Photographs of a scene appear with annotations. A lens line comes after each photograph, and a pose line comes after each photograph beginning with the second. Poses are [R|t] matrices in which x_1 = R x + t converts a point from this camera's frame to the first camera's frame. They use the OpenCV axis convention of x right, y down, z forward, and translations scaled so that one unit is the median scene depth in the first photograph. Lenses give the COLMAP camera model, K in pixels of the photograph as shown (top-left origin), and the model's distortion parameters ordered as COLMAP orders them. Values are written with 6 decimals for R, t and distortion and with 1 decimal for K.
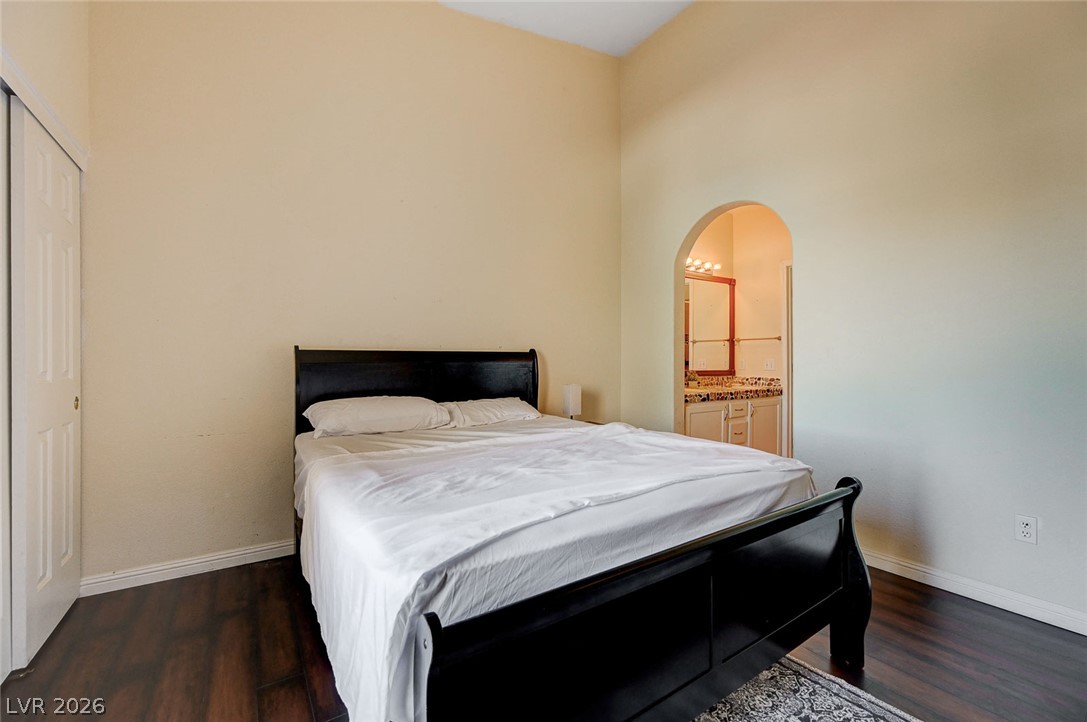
lens RADIAL K [[430.7, 0, 553.9], [0, 430.7, 360.2], [0, 0, 1]] dist [-0.001349, 0.000230]
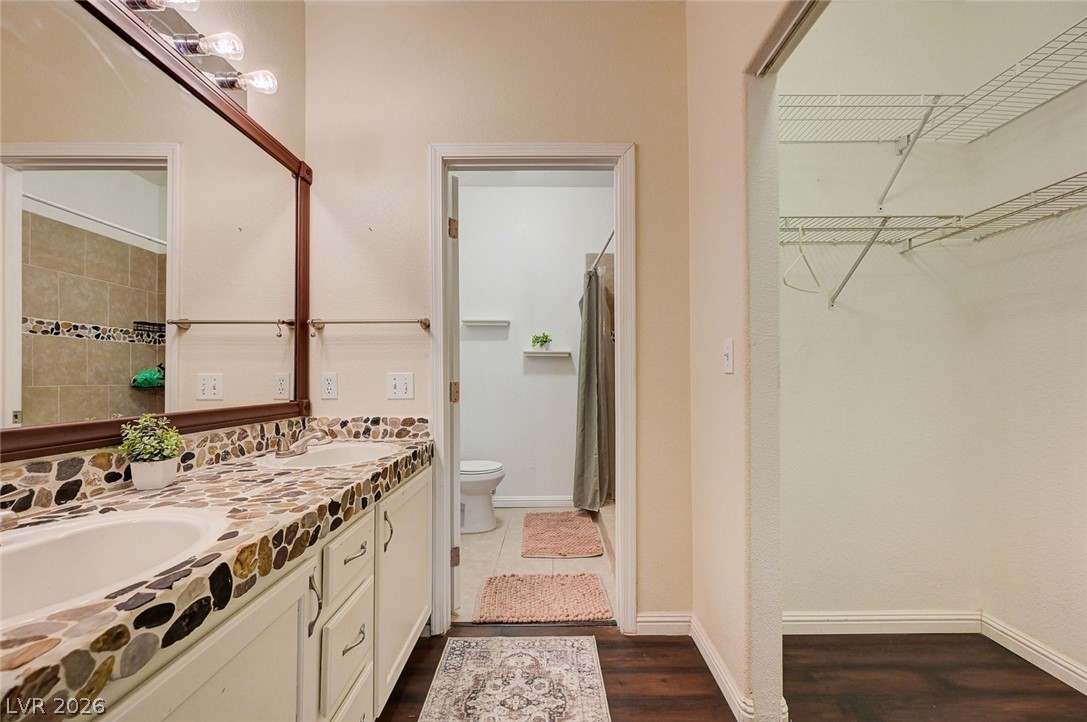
lens RADIAL K [[430.7, 0, 550.3], [0, 430.7, 369.6], [0, 0, 1]] dist [-0.001349, 0.000230]
pose [[0.556072, 0.010053, 0.831074, 0.231240], [0.006523, 0.999843, -0.016459, 0.002697], [-0.831109, 0.014574, 0.555919, 0.638594]]
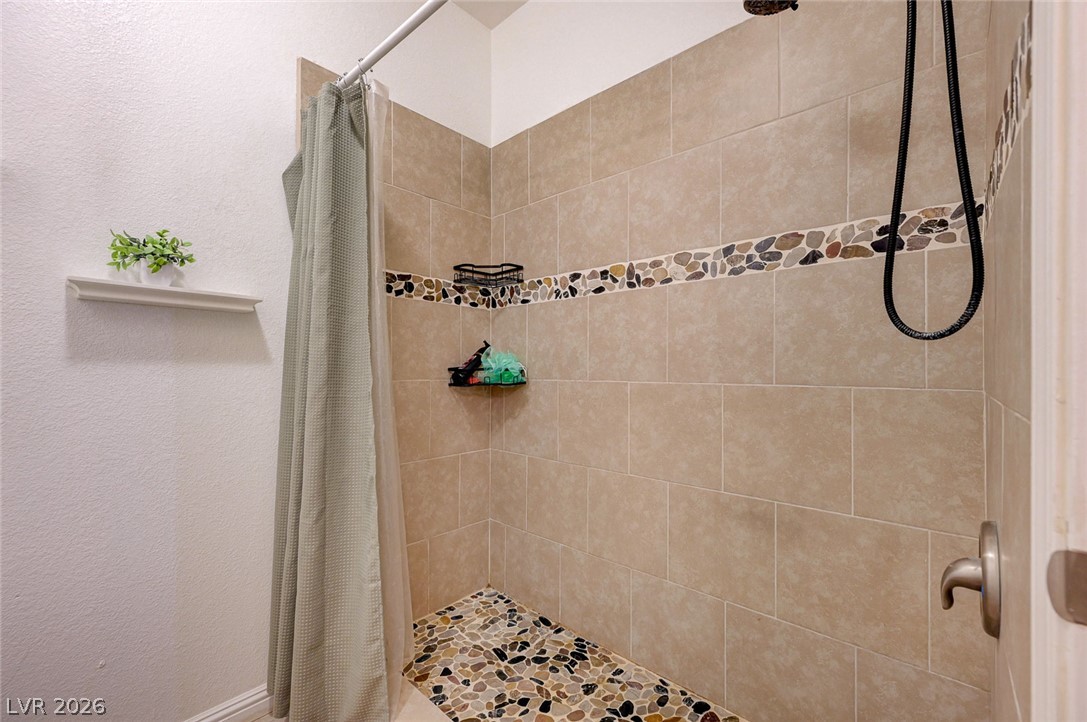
lens RADIAL K [[457.4, 0, 536.9], [0, 457.4, 365.8], [0, 0, 1]] dist [0.001744, -0.000298]
pose [[-0.247209, 0.001029, 0.968962, 0.581335], [0.002323, 0.999997, -0.000469, 0.002009], [-0.968959, 0.002135, -0.247211, 0.953857]]
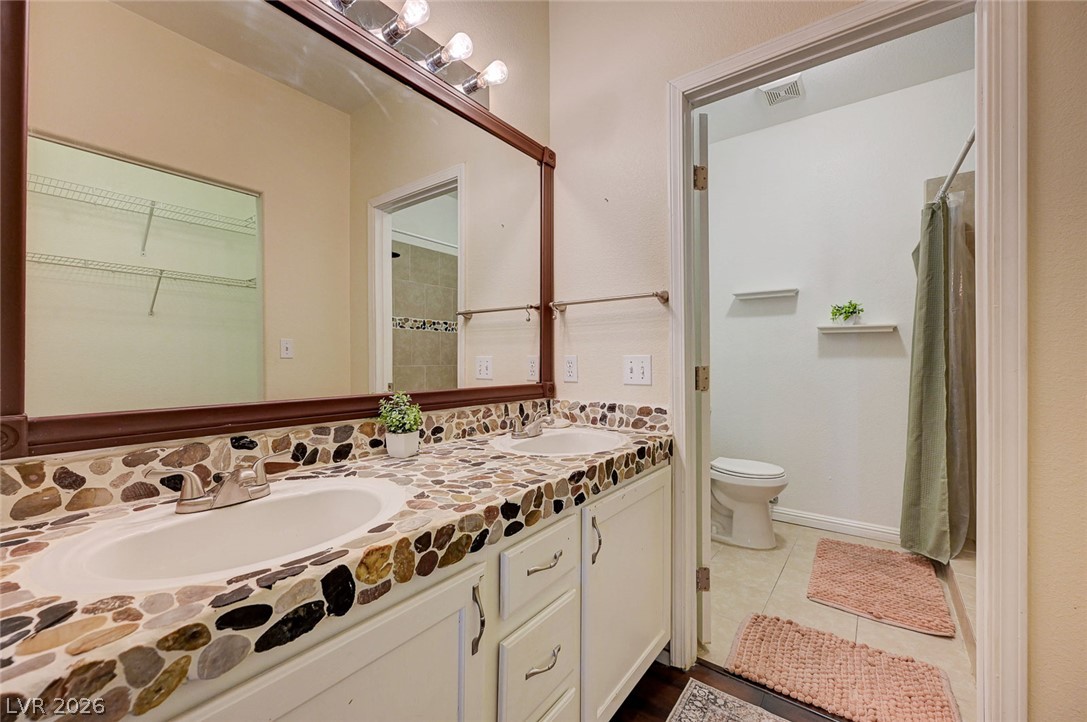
lens RADIAL K [[430.7, 0, 548.0], [0, 430.7, 358.3], [0, 0, 1]] dist [-0.001349, 0.000230]
pose [[0.946689, -0.000384, 0.322150, 0.305133], [0.002539, 0.999977, -0.006270, 0.002795], [-0.322140, 0.006753, 0.946668, 0.666079]]
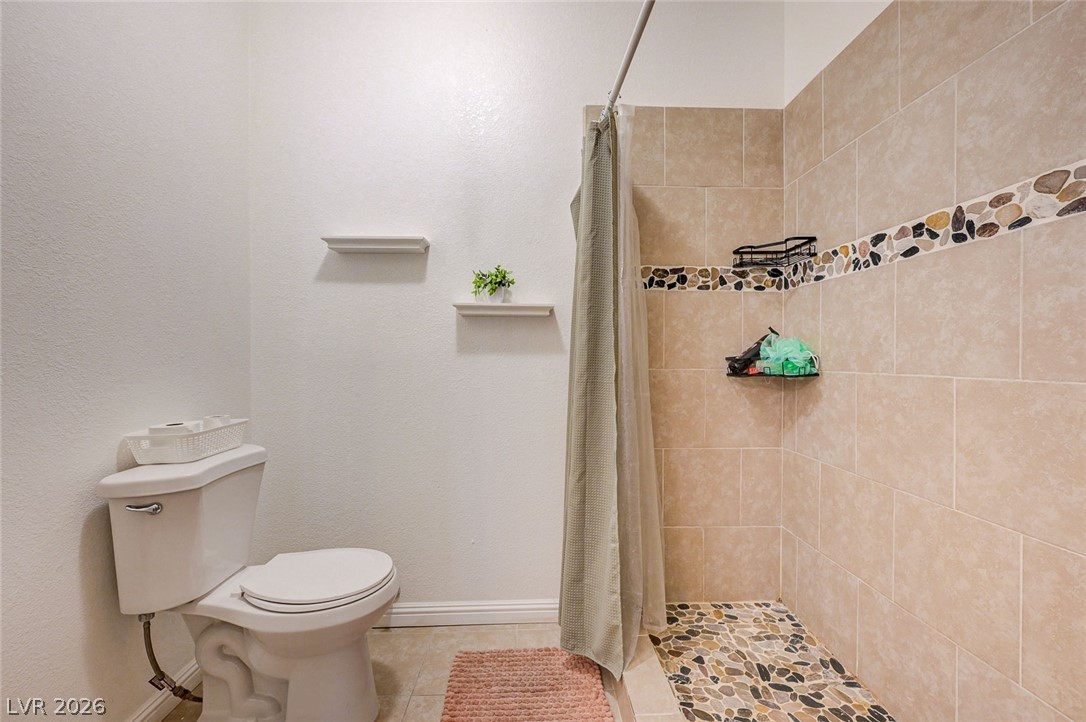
lens RADIAL K [[457.0, 0, 538.0], [0, 457.0, 357.2], [0, 0, 1]] dist [0.001744, -0.000298]
pose [[0.540197, -0.005872, 0.841518, 0.576467], [0.006552, 0.999975, 0.002772, 0.001336], [-0.841513, 0.004017, 0.540221, 0.849634]]
